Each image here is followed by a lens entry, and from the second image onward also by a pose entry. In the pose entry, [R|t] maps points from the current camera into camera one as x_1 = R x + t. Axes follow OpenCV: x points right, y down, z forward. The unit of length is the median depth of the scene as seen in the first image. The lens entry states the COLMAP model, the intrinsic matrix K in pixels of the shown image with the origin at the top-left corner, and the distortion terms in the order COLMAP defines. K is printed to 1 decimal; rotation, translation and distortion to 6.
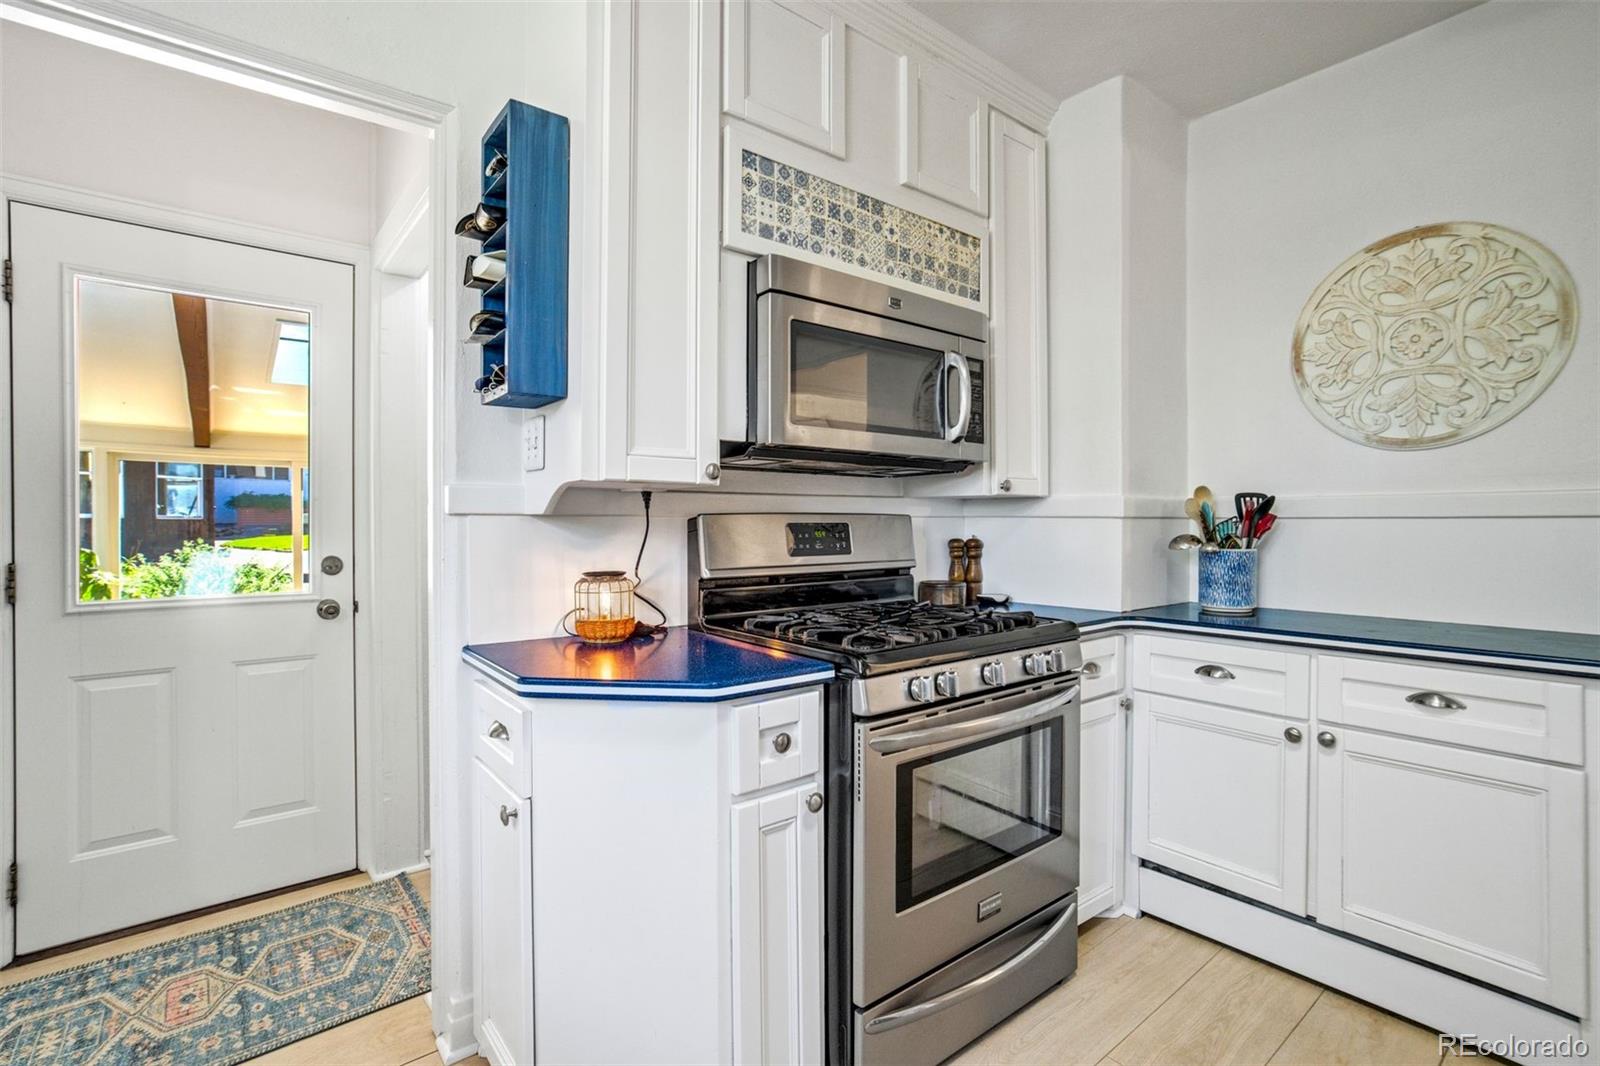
lens RADIAL K [[740.8, 0, 798.3], [0, 740.8, 530.7], [0, 0, 1]] dist [-0.045226, 0.024796]
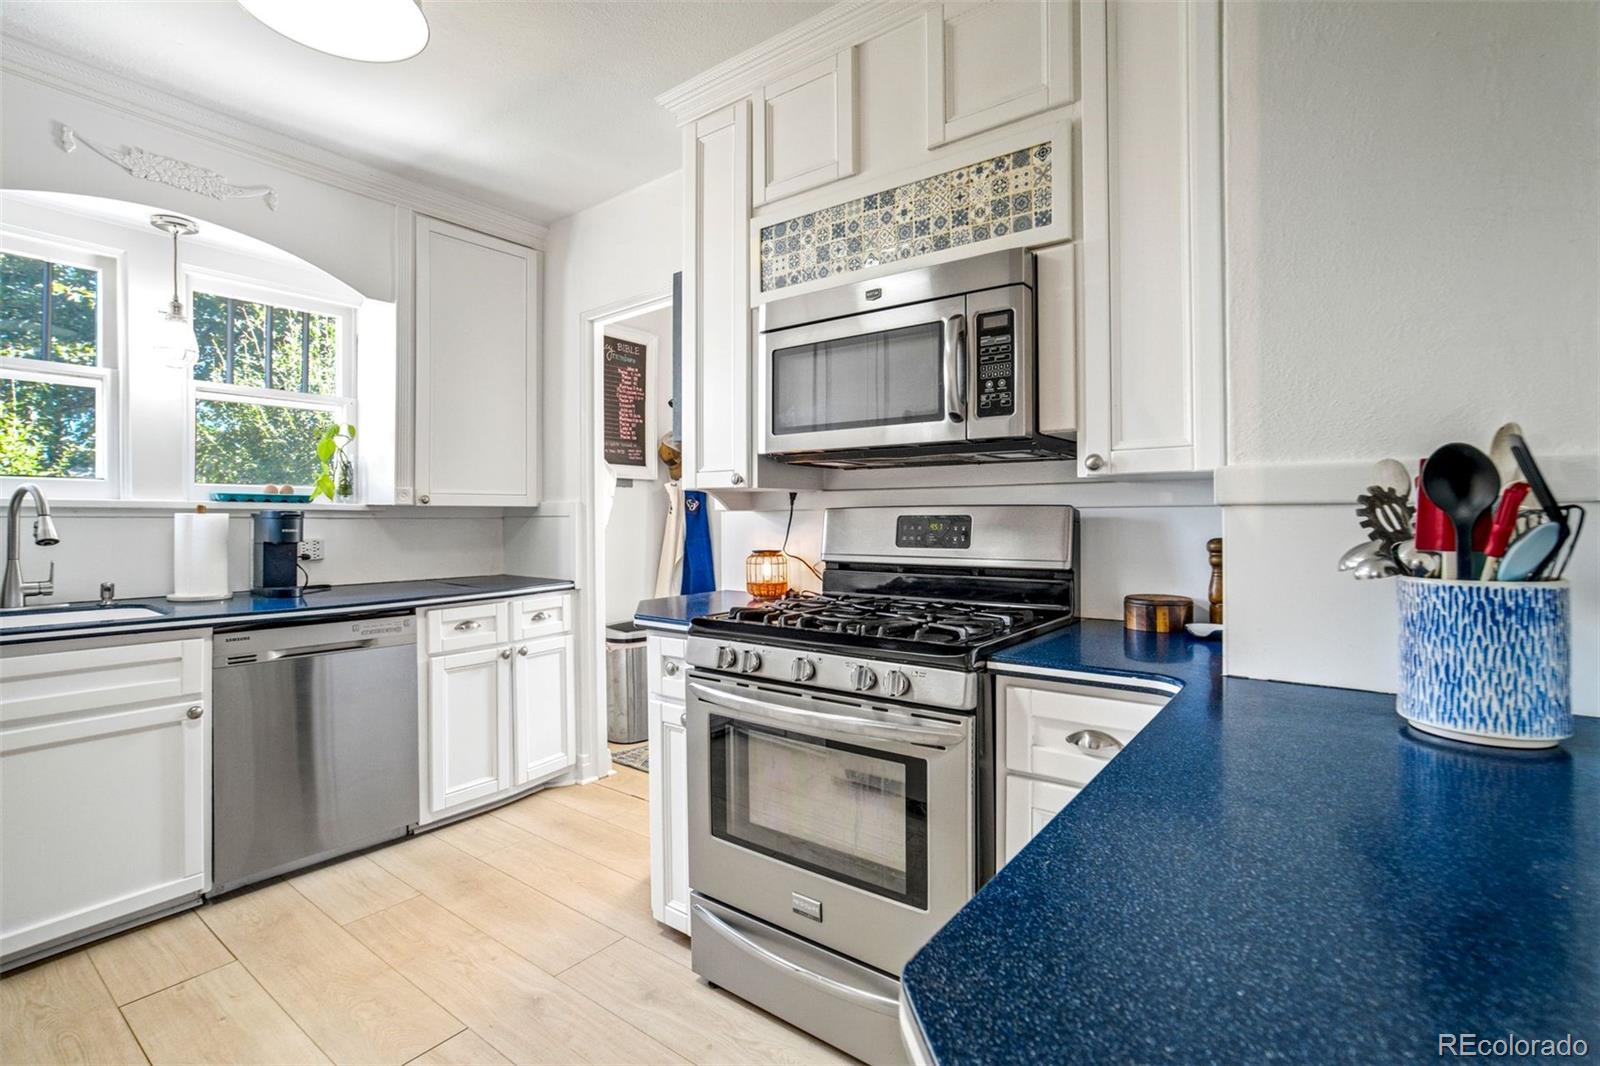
lens RADIAL K [[718.6, 0, 802.9], [0, 718.6, 522.3], [0, 0, 1]] dist [-0.040135, -0.000028]
pose [[0.260957, 0.007967, -0.965317, 0.993467], [-0.008530, 0.999946, 0.005946, -0.006039], [0.965313, 0.006683, 0.261011, 0.629768]]
